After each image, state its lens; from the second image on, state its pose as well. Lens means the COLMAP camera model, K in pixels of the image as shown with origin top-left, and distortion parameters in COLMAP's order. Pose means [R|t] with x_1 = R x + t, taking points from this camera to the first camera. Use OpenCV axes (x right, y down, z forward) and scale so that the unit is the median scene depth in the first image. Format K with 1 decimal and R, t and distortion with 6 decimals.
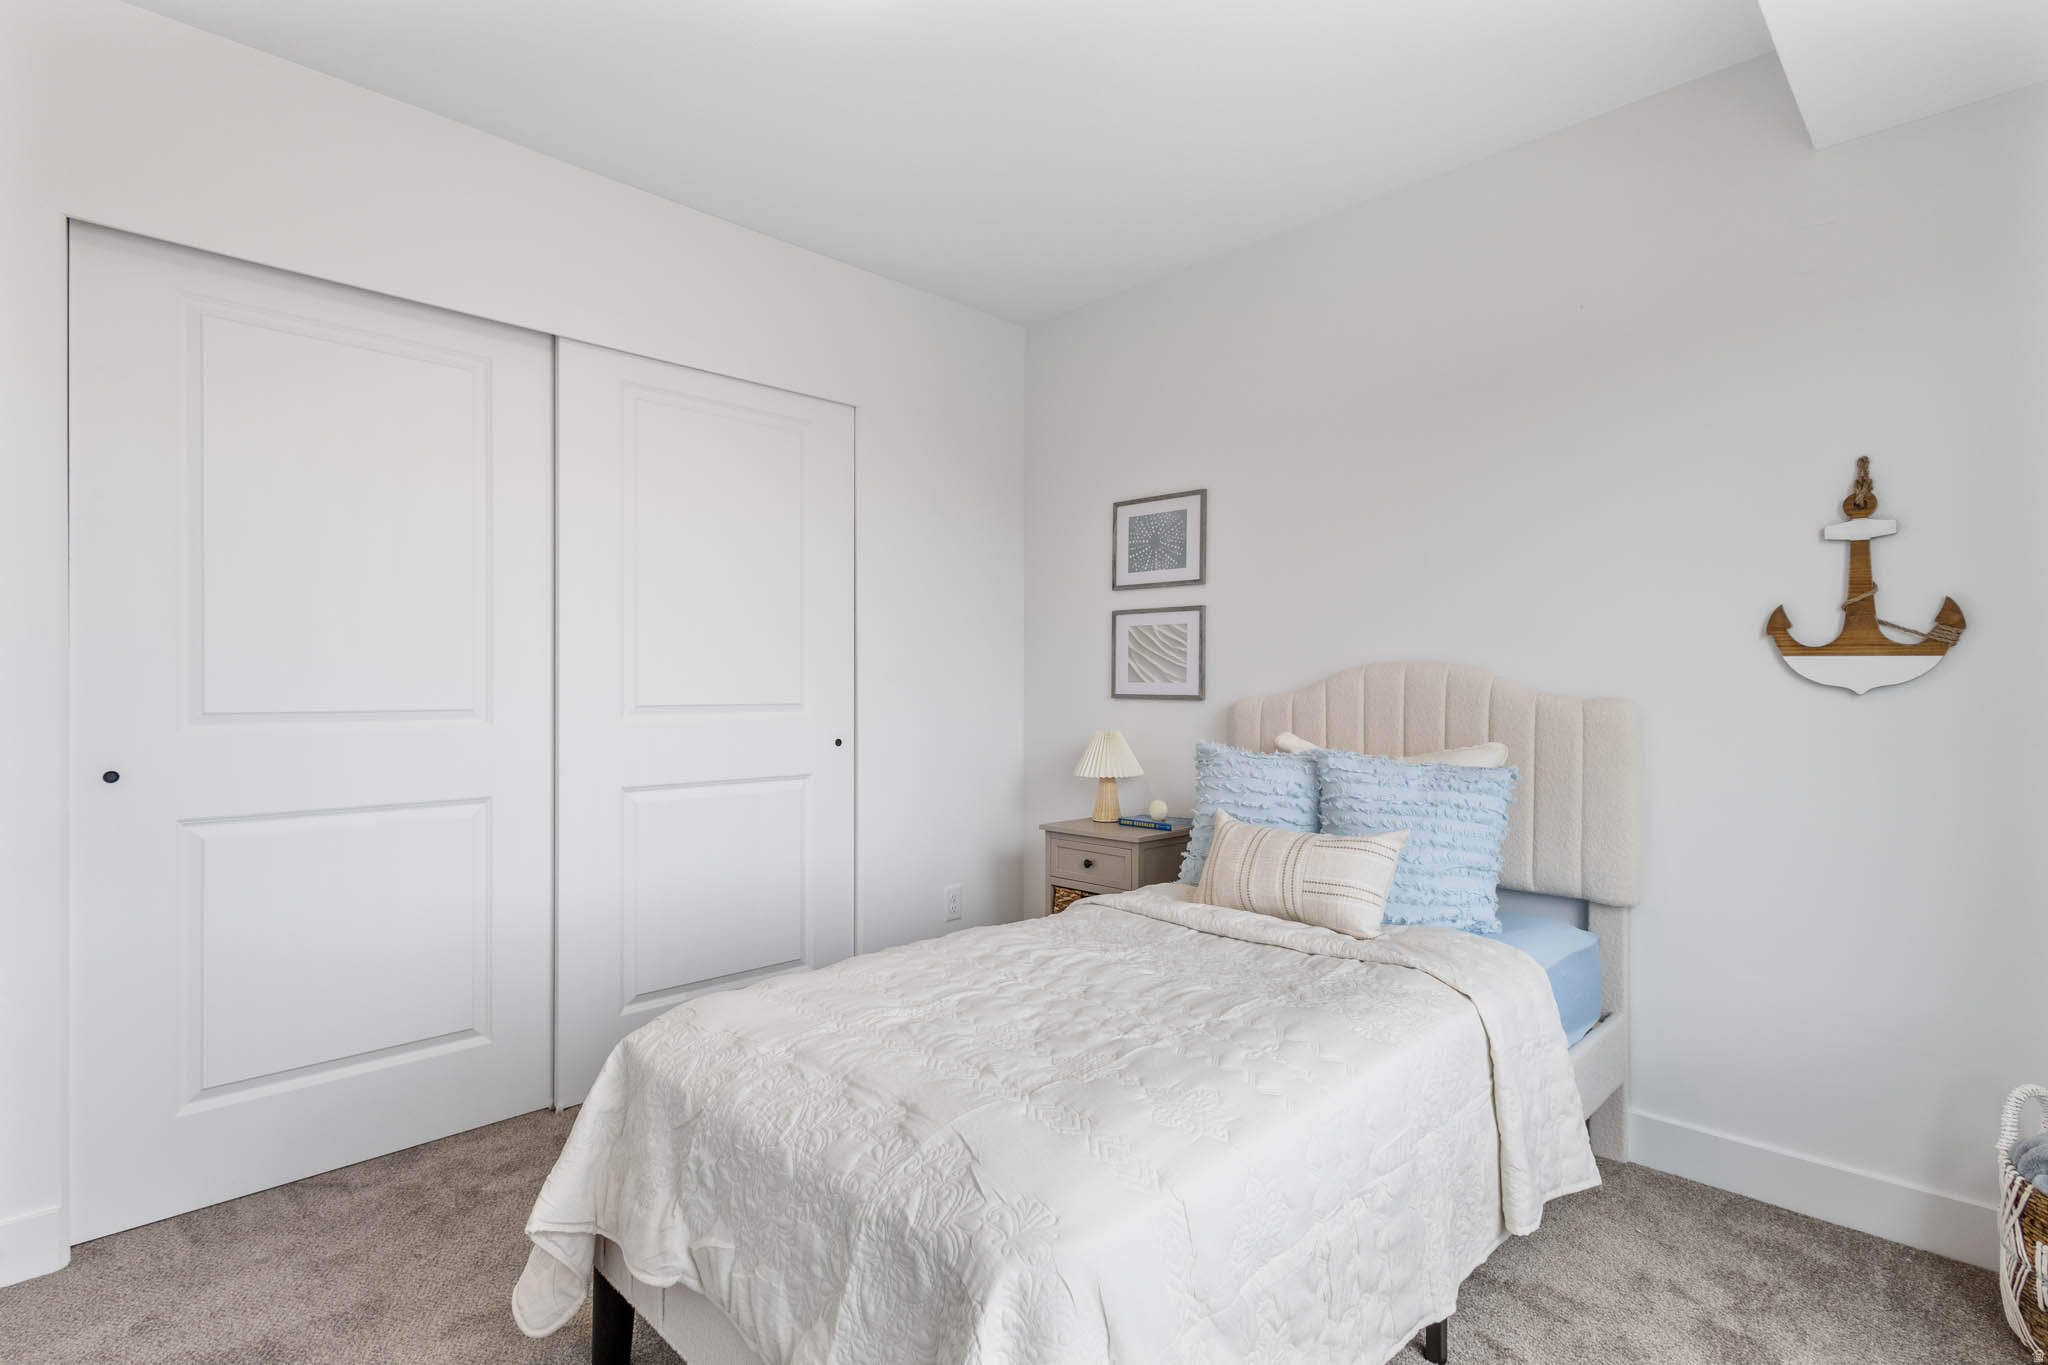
lens RADIAL K [[985.9, 0, 1024.0], [0, 985.9, 682.5], [0, 0, 1]] dist [0.035139, 0.000147]
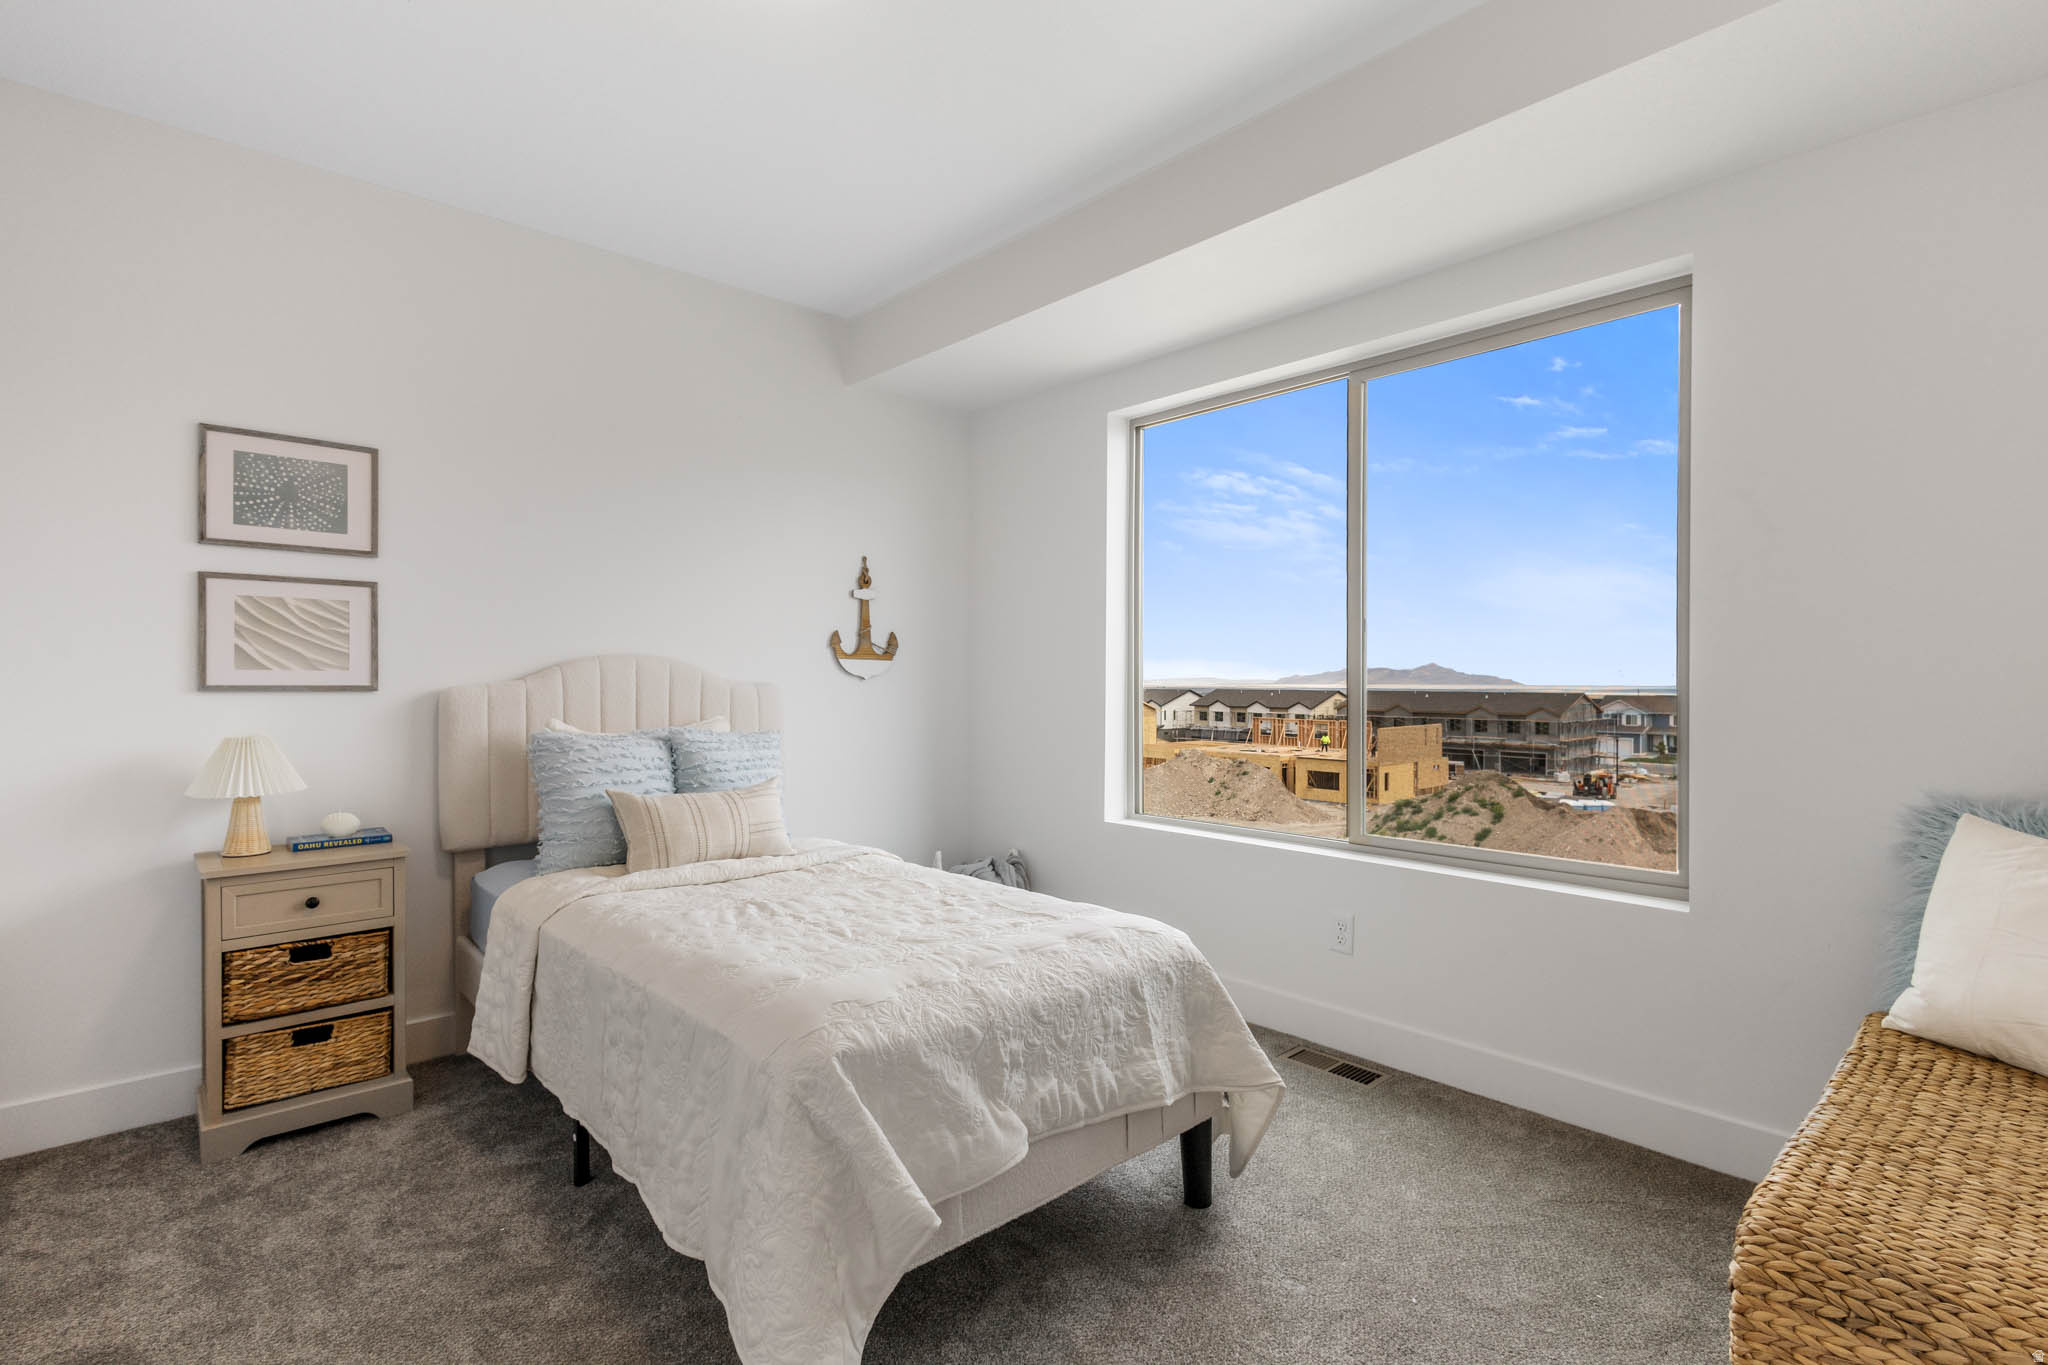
lens RADIAL K [[965.8, 0, 1024.0], [0, 965.8, 682.5], [0, 0, 1]] dist [0.000252, 0.000258]
pose [[0.048049, -0.006795, 0.998822, -0.643367], [-0.003456, 0.999970, 0.006970, 0.002573], [-0.998839, -0.003787, 0.048024, 0.388037]]
